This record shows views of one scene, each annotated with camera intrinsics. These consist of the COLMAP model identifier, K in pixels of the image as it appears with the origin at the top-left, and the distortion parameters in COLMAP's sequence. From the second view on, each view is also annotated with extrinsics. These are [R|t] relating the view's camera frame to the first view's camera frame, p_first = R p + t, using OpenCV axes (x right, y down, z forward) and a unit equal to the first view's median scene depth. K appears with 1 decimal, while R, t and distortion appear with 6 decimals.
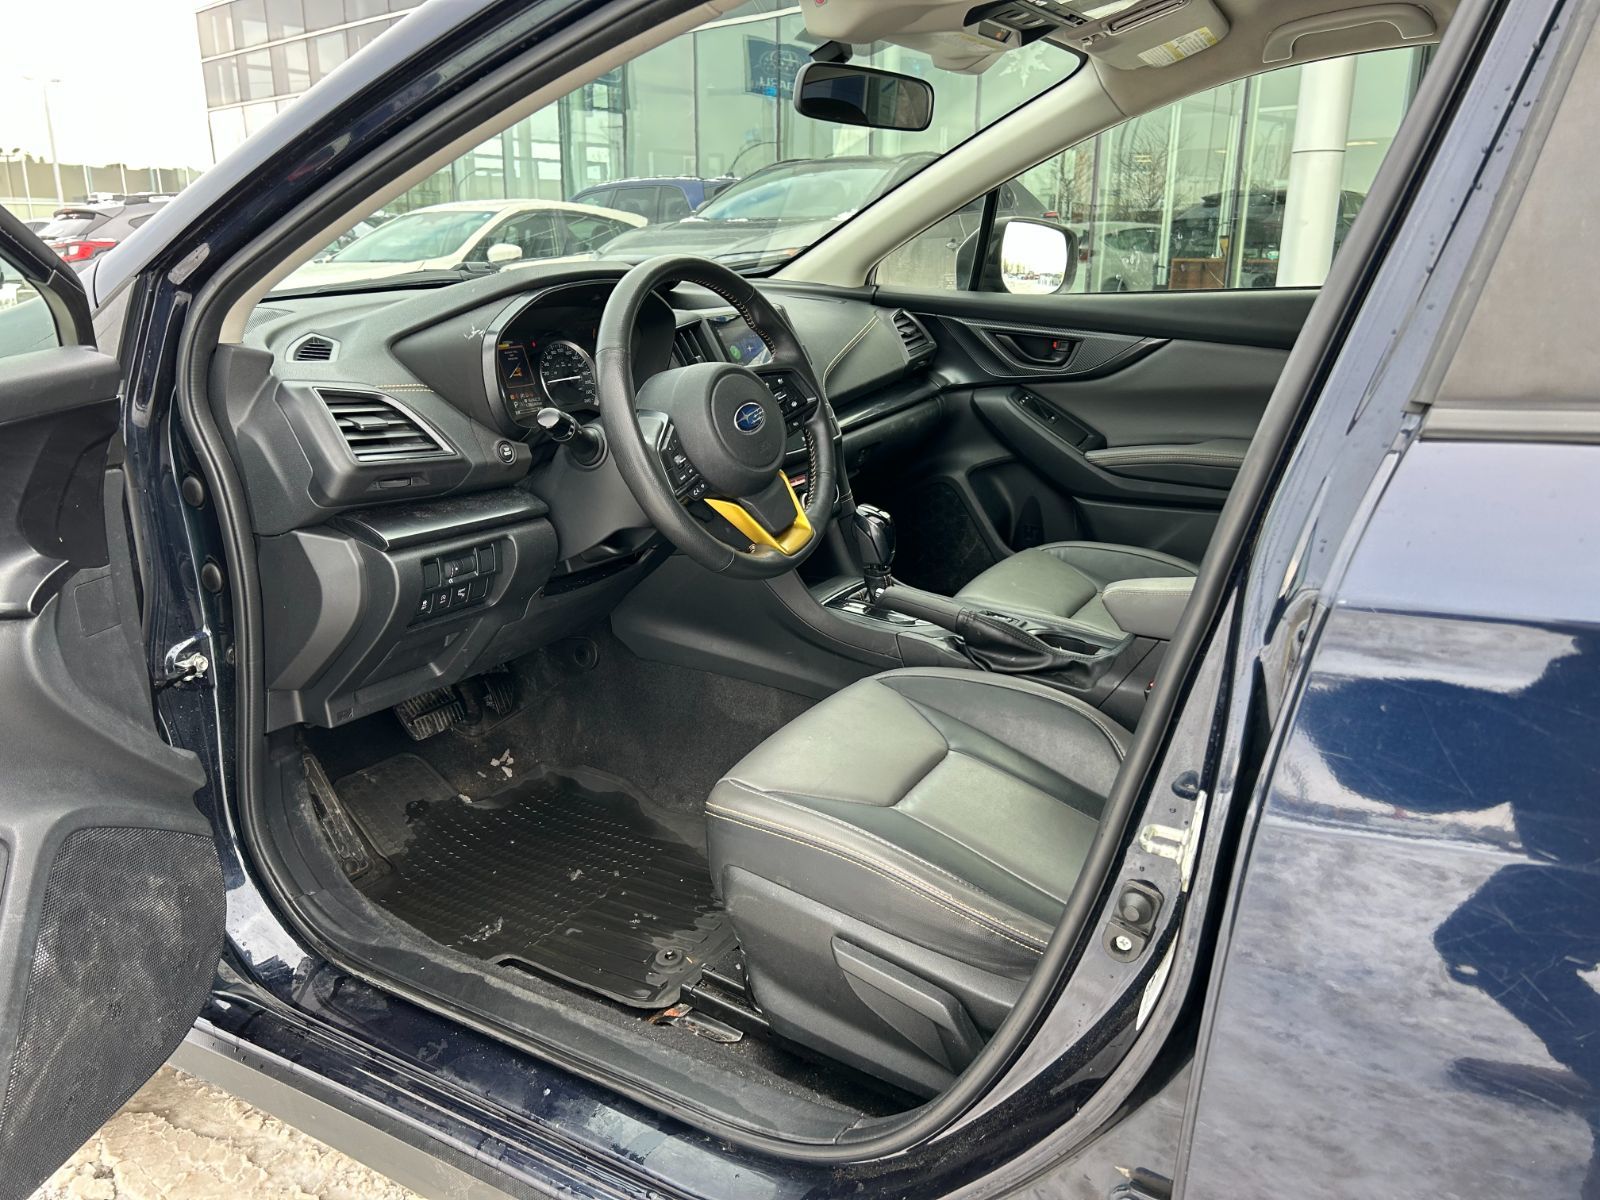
lens RADIAL K [[1201.9, 0, 798.1], [0, 1201.9, 608.6], [0, 0, 1]] dist [0.047584, -0.052819]
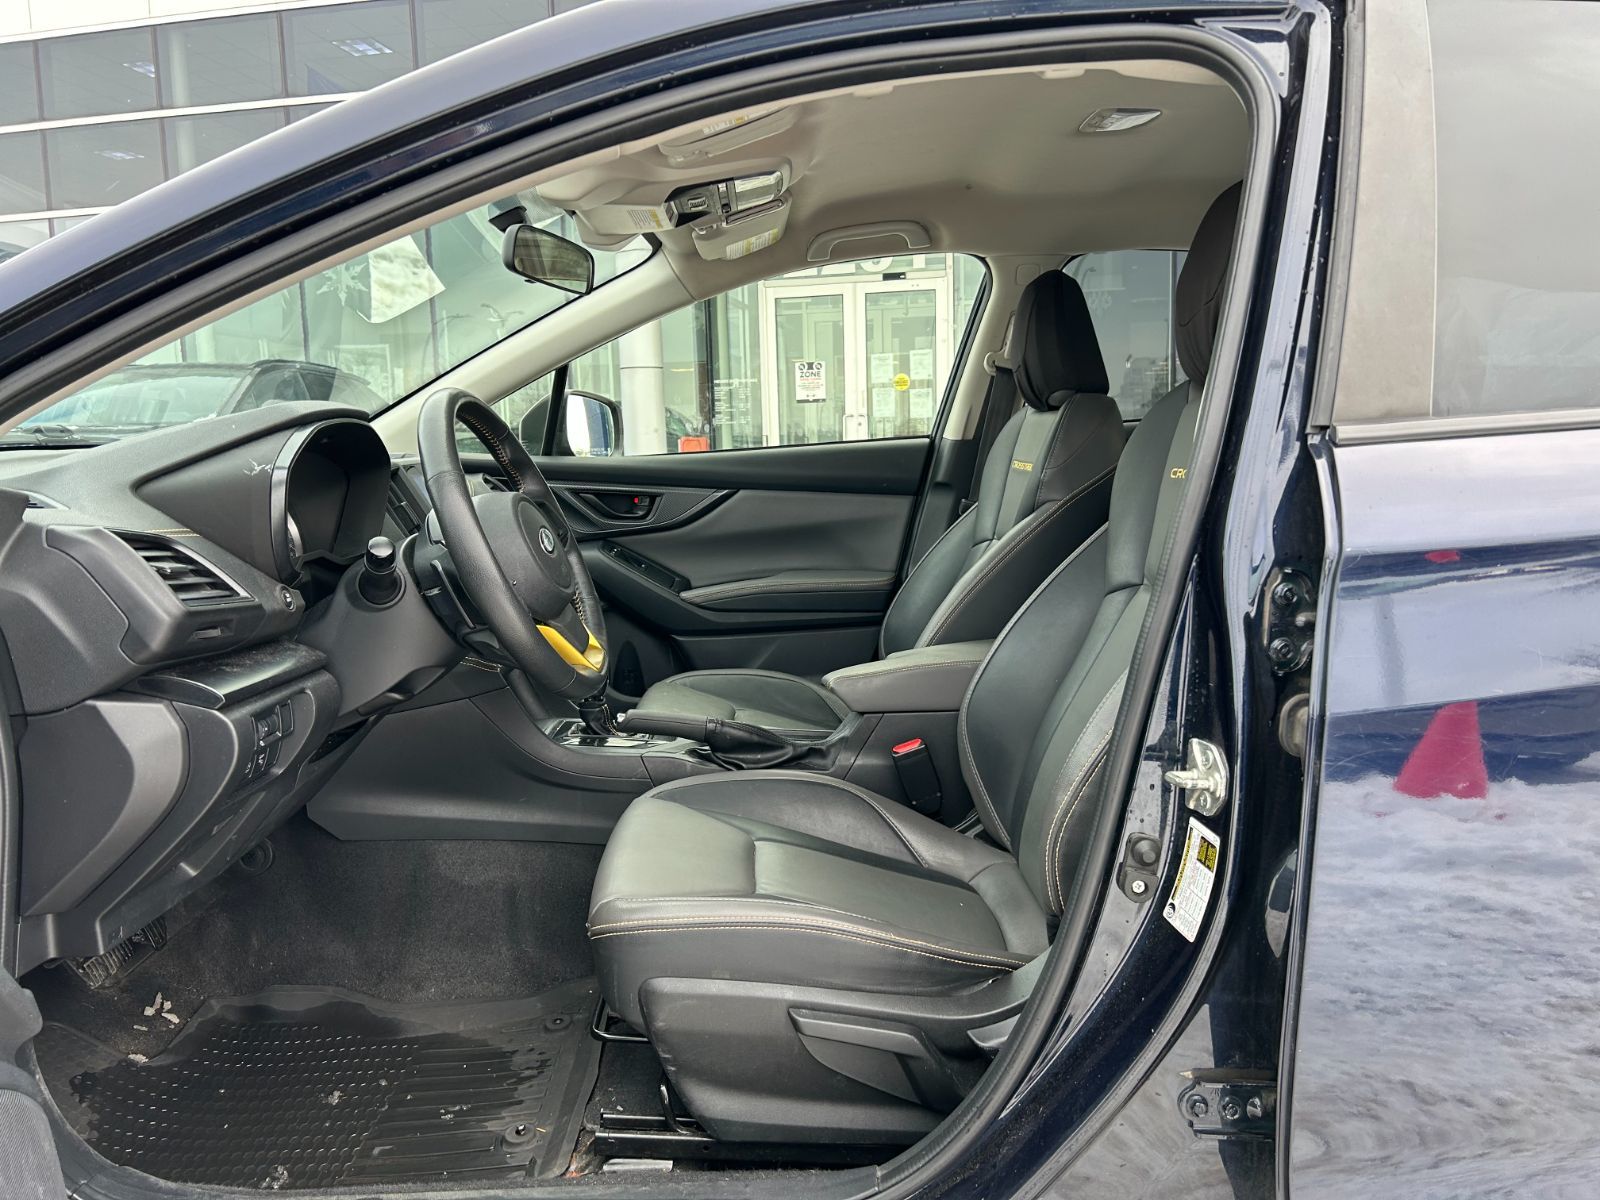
lens RADIAL K [[1201.9, 0, 800.0], [0, 1201.9, 594.1], [0, 0, 1]] dist [0.047584, -0.052819]
pose [[0.848128, -0.086120, 0.522745, -0.370514], [0.179217, 0.975167, -0.130117, 0.050294], [-0.498558, 0.204040, 0.842501, 0.045522]]
